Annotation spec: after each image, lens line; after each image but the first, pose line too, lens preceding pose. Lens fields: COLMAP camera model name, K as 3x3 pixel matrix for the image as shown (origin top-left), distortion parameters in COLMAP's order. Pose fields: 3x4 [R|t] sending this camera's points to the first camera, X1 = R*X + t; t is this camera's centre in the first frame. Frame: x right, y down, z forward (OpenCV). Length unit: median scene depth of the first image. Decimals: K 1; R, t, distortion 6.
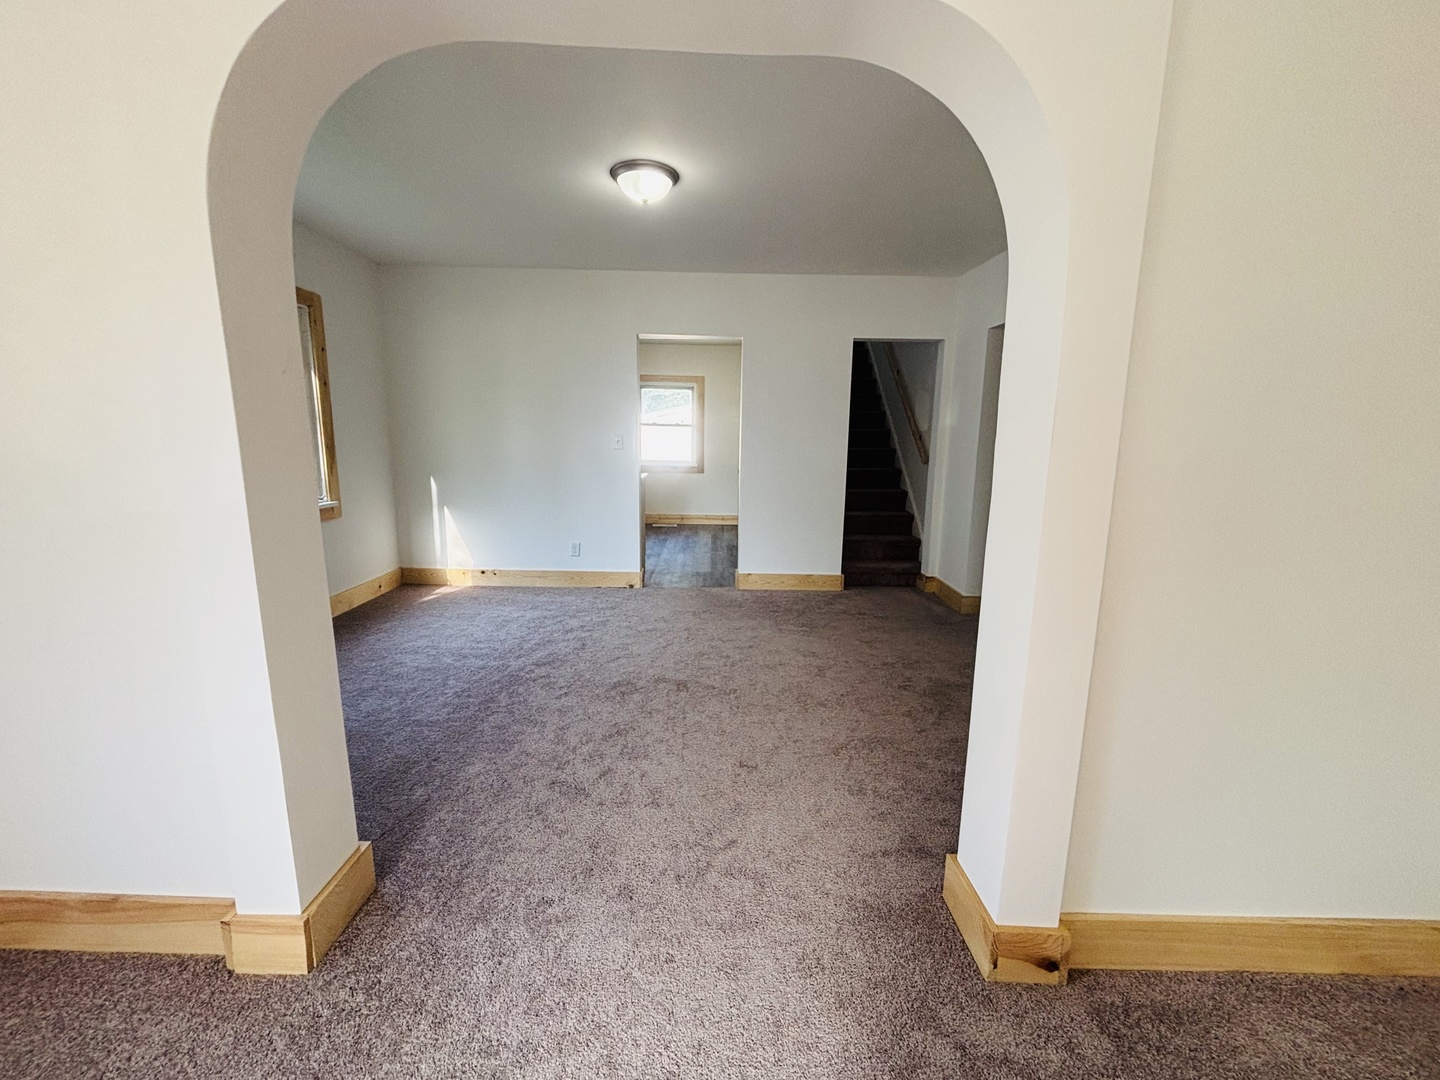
lens RADIAL K [[582.9, 0, 717.6], [0, 582.9, 535.5], [0, 0, 1]] dist [-0.006959, 0.002182]
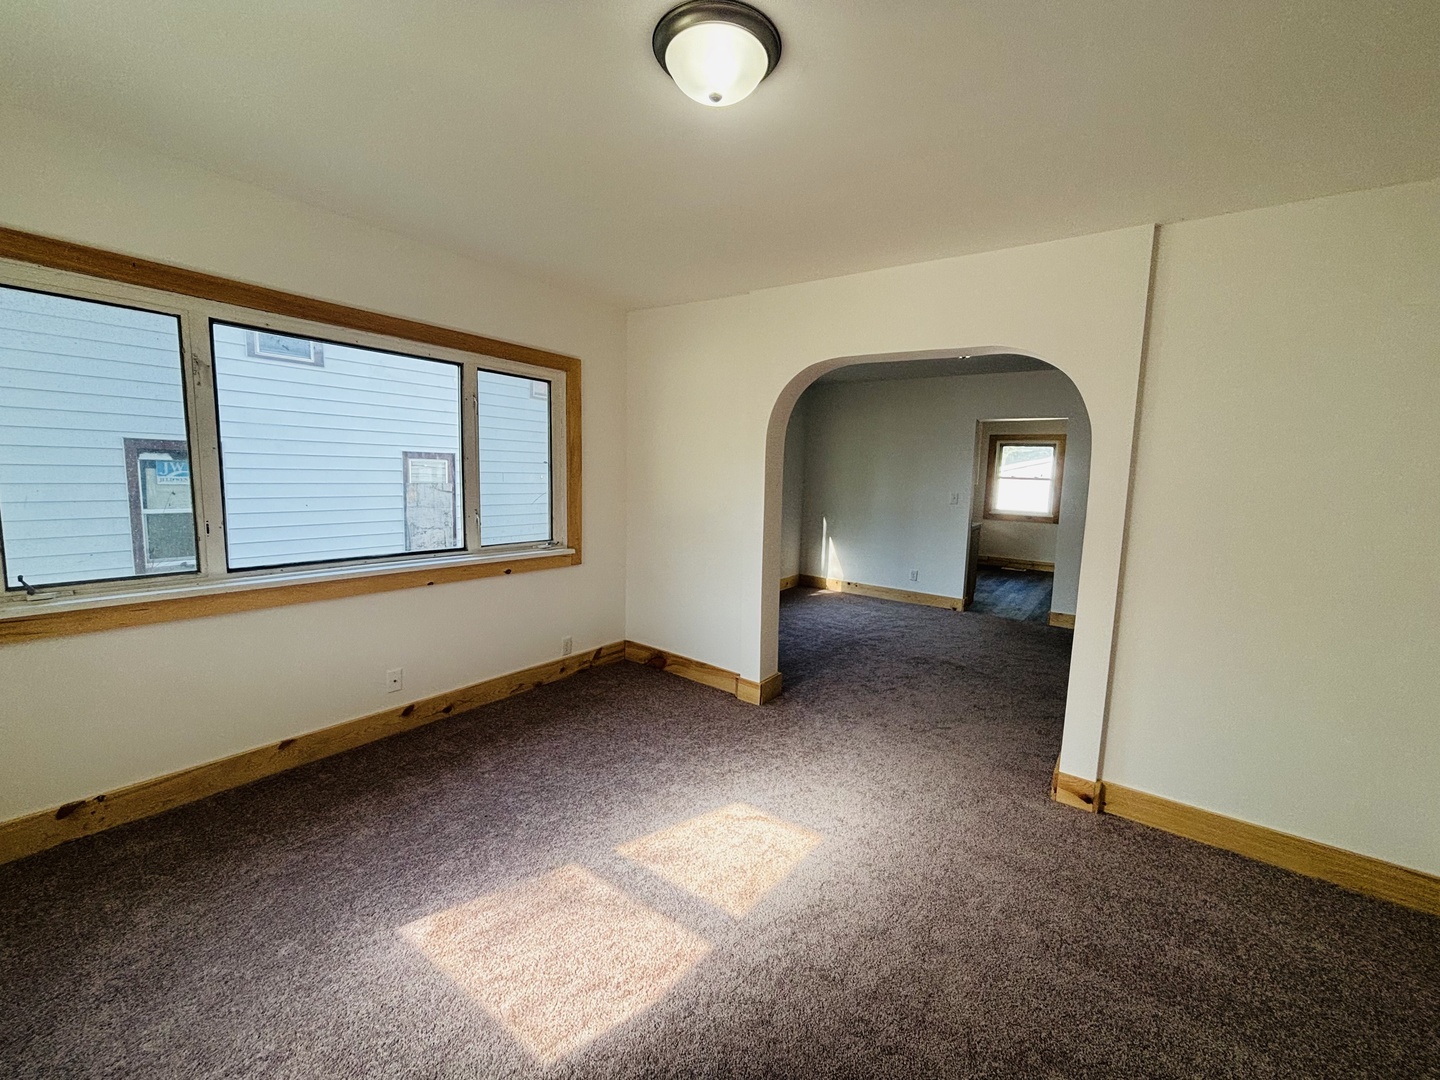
lens RADIAL K [[582.9, 0, 720.7], [0, 582.9, 535.5], [0, 0, 1]] dist [-0.006959, 0.002182]
pose [[0.804744, 0.073911, -0.589003, 0.300874], [-0.111258, 0.993415, -0.027350, 0.029255], [0.583103, 0.087541, 0.807668, -0.599560]]
